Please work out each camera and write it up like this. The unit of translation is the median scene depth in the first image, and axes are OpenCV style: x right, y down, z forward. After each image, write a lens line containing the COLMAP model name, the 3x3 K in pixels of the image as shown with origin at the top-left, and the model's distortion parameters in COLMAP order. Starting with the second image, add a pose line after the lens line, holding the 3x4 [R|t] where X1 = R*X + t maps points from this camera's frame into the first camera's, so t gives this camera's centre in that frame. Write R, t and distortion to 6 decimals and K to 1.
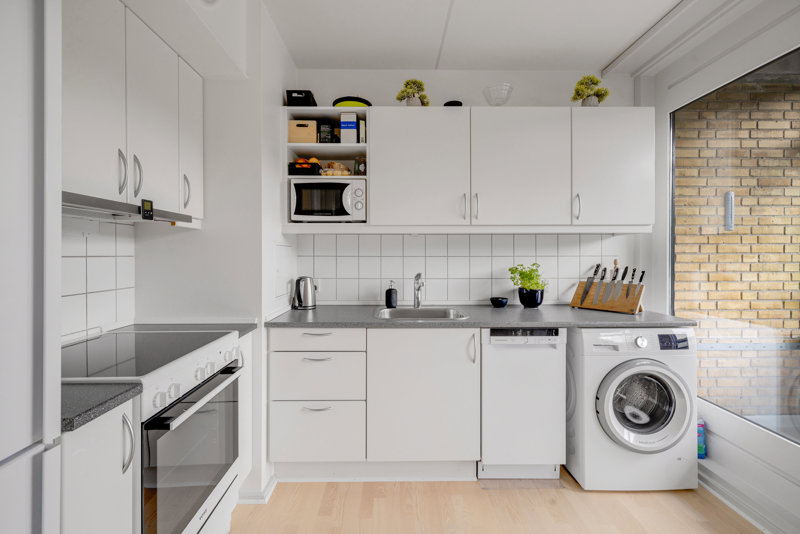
lens RADIAL K [[341.8, 0, 391.1], [0, 341.8, 257.4], [0, 0, 1]] dist [0.012565, 0.000110]
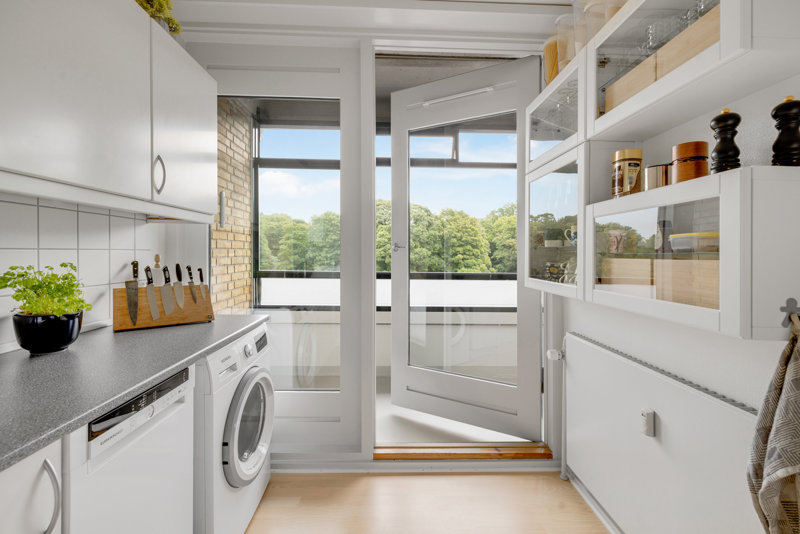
lens RADIAL K [[341.8, 0, 391.1], [0, 341.8, 257.4], [0, 0, 1]] dist [0.012565, 0.000110]
pose [[0.011623, -0.012930, 0.999849, -0.109272], [-0.004814, 0.999904, 0.012987, -0.000664], [-0.999921, -0.004965, 0.011560, 0.554709]]
